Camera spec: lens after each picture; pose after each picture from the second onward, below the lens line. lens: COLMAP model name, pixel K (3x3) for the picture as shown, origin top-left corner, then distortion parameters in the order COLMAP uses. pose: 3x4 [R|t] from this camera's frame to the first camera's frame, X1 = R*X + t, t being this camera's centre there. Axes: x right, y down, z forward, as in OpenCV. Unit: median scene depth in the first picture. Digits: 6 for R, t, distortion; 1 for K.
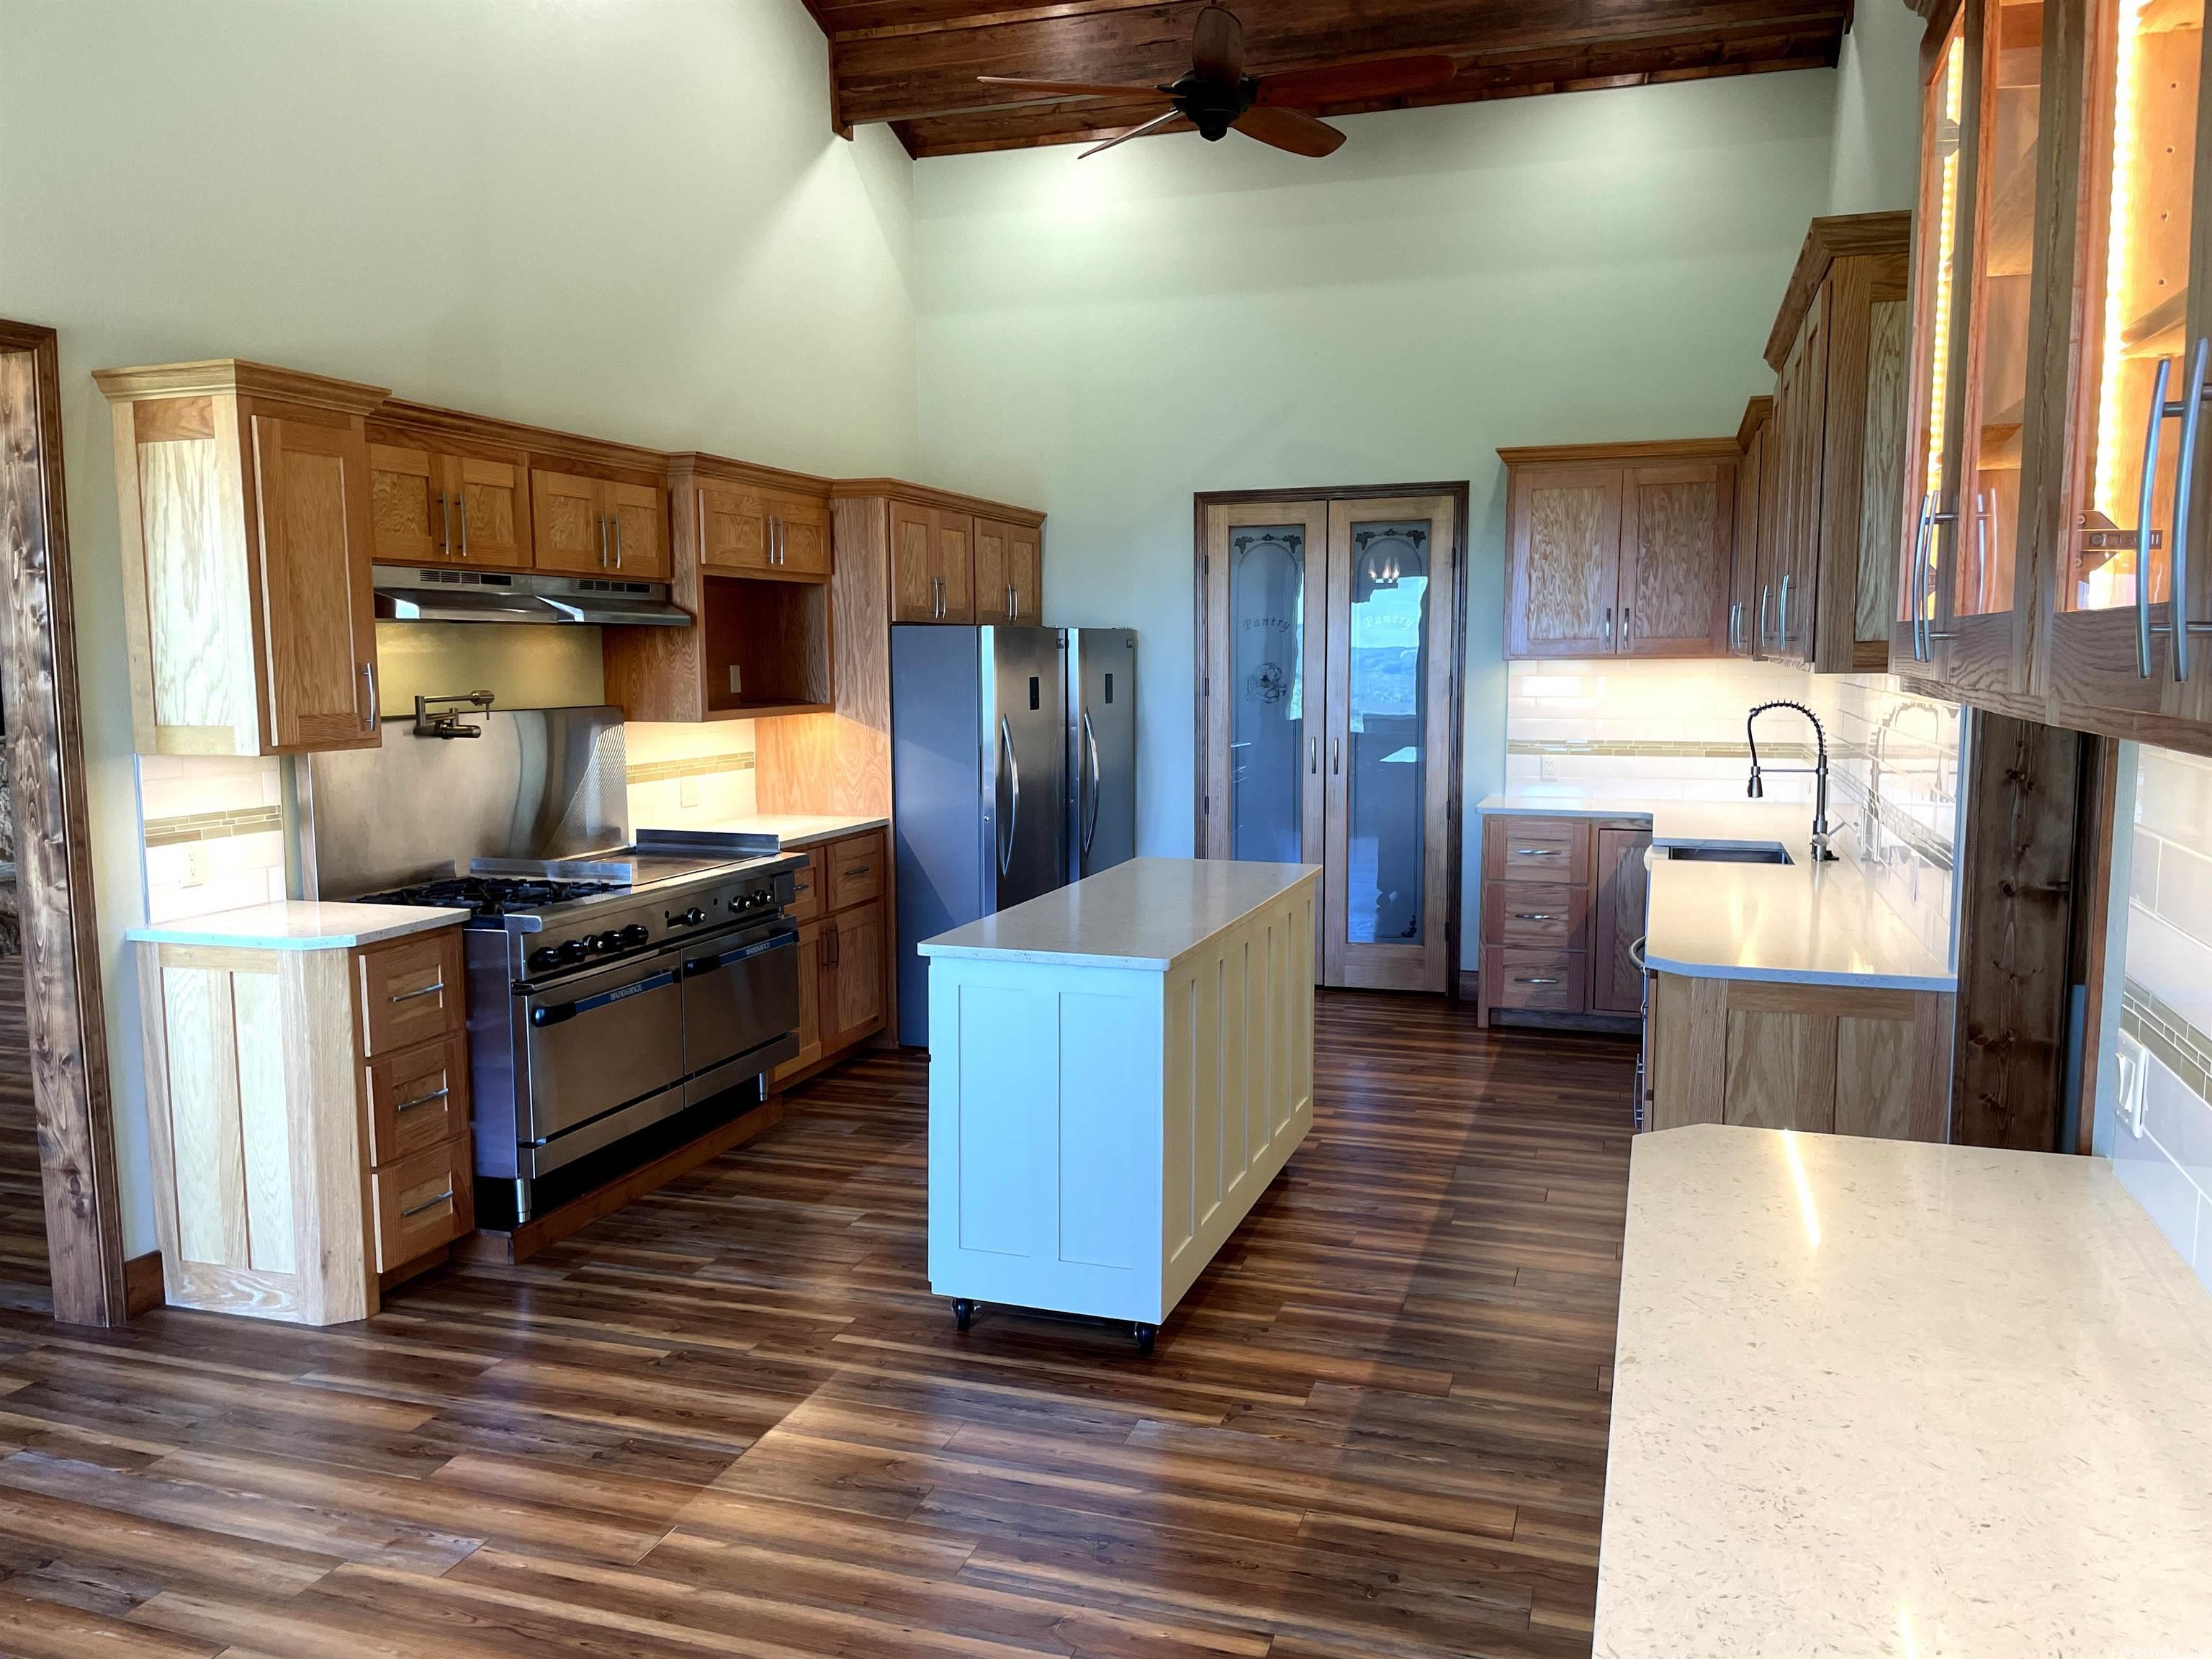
lens RADIAL K [[1687.7, 0, 1112.0], [0, 1687.7, 843.3], [0, 0, 1]] dist [-0.000868, -0.019404]
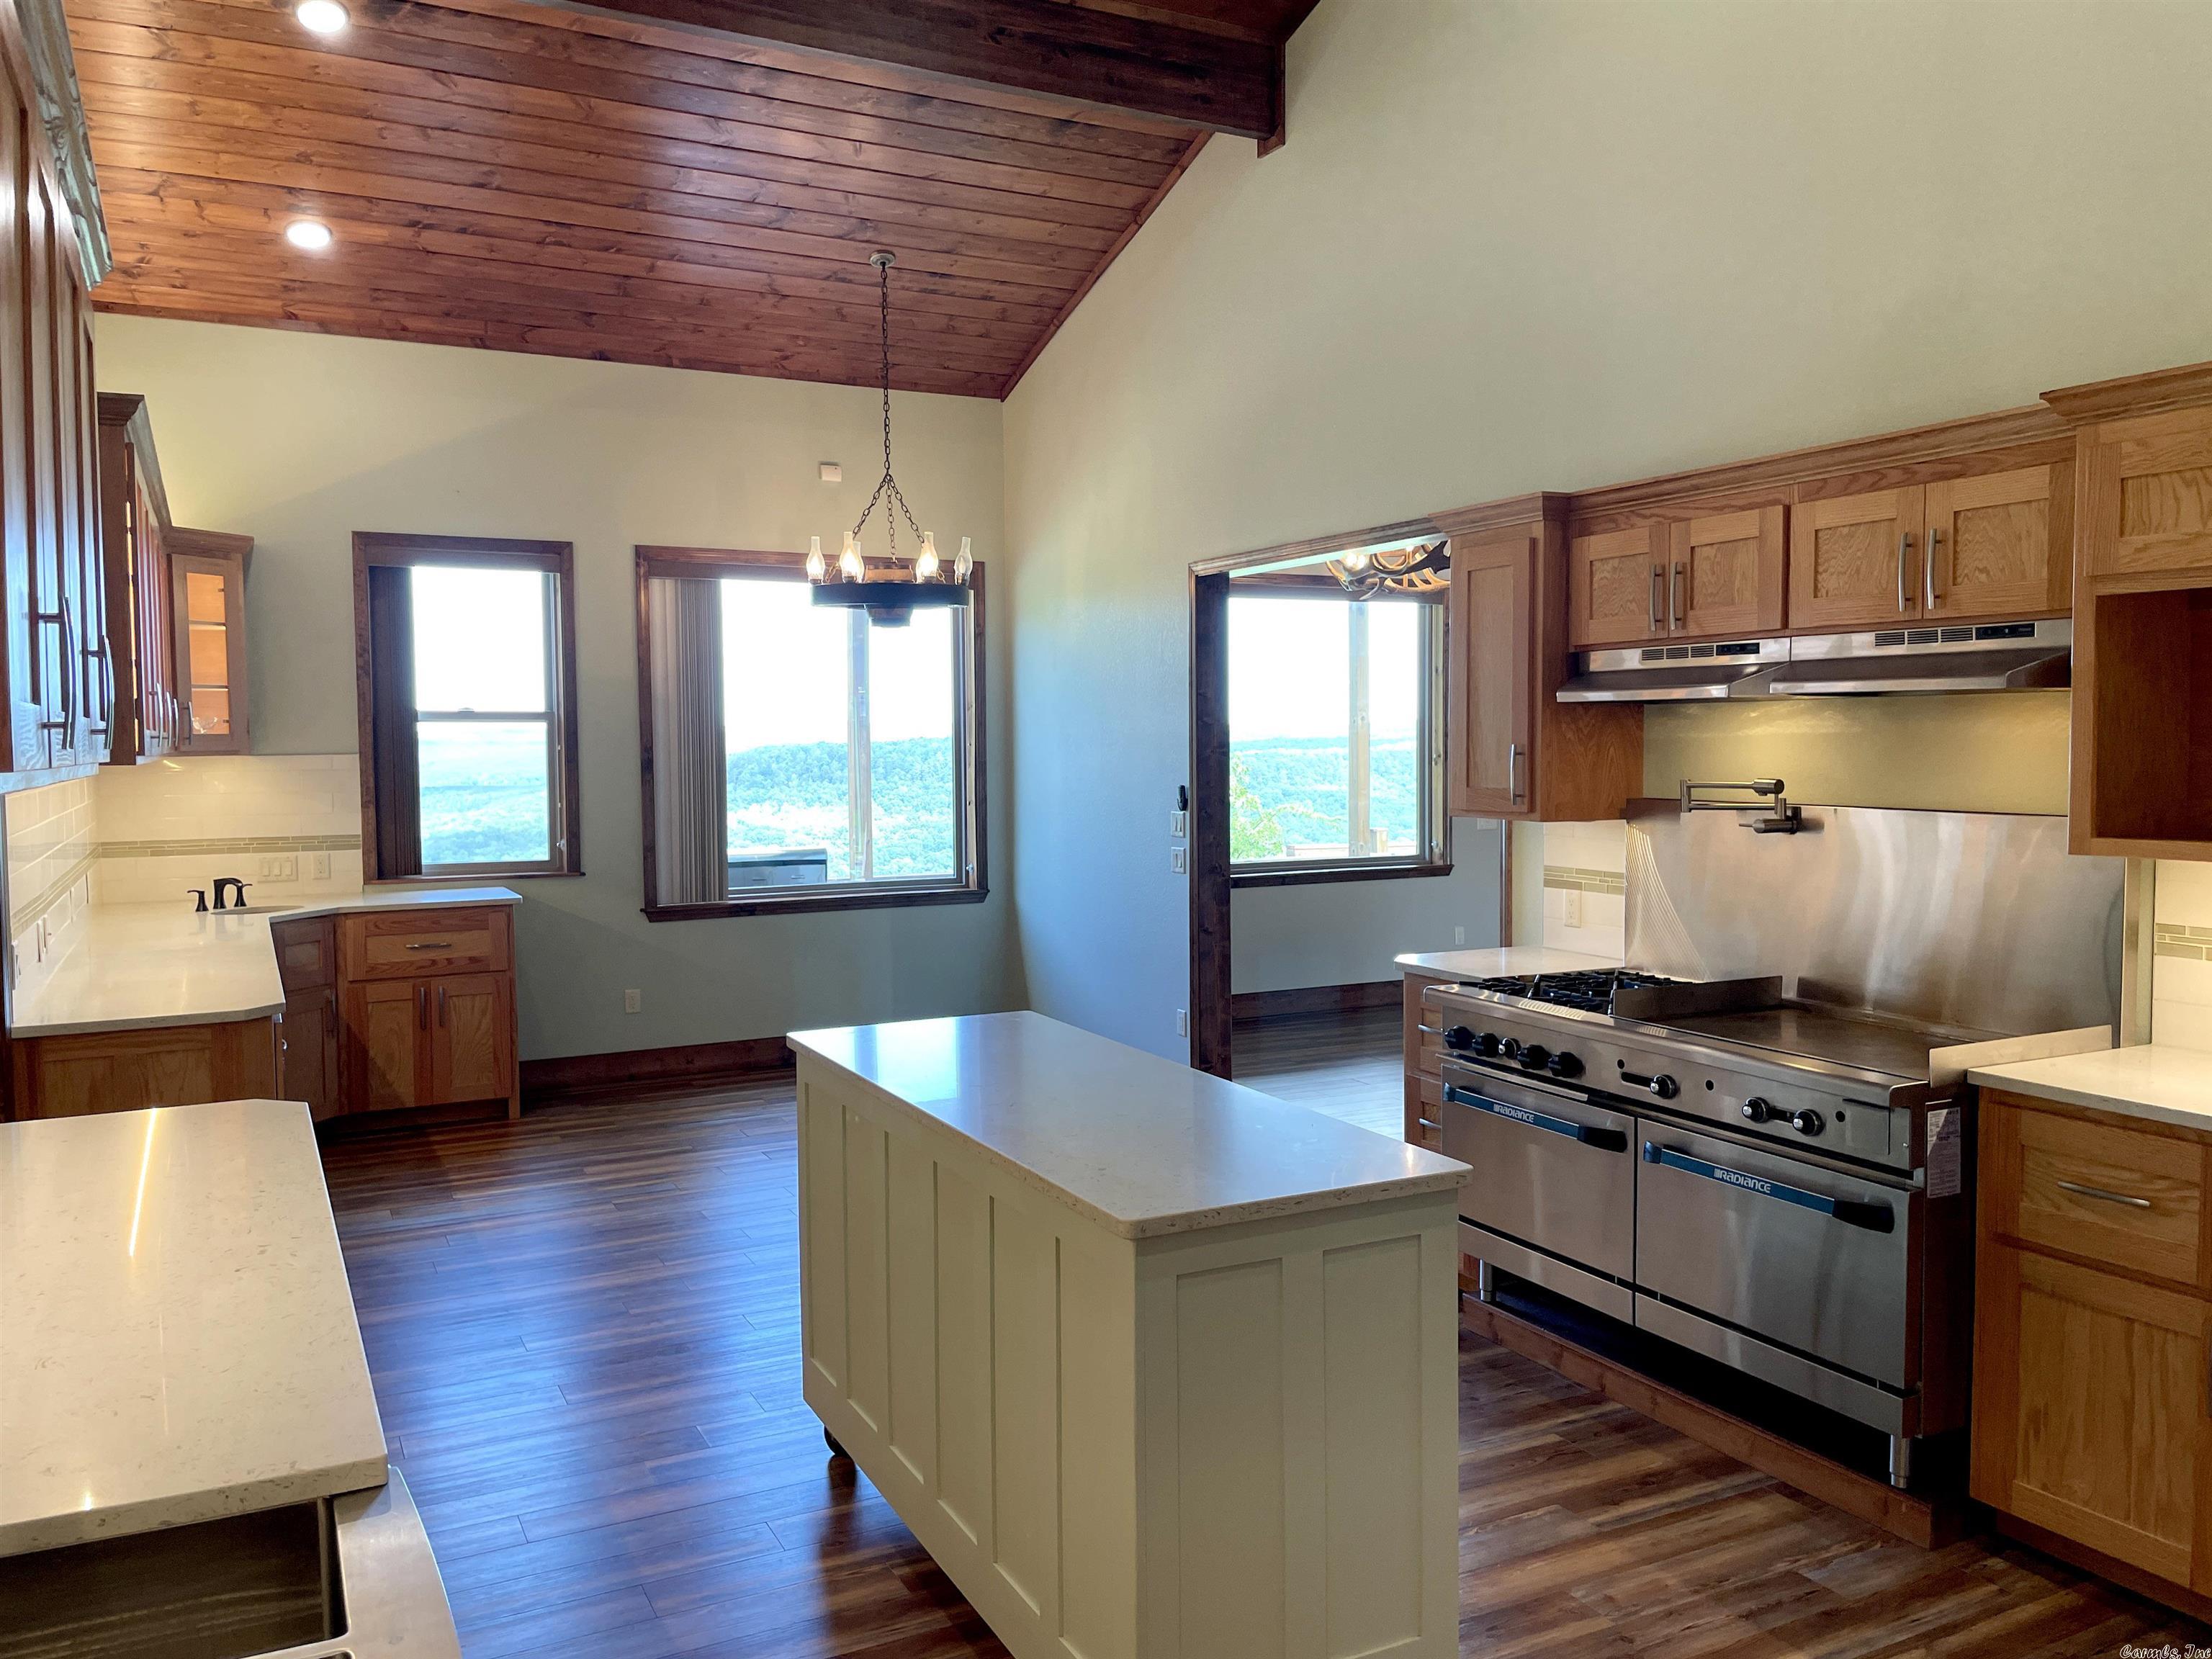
lens RADIAL K [[1687.7, 0, 1116.5], [0, 1687.7, 816.2], [0, 0, 1]] dist [-0.000868, -0.019404]
pose [[-0.709106, 0.036141, -0.704175, 0.451447], [-0.074976, 0.989159, 0.126268, -0.153079], [0.701105, 0.142334, -0.698708, 1.356659]]
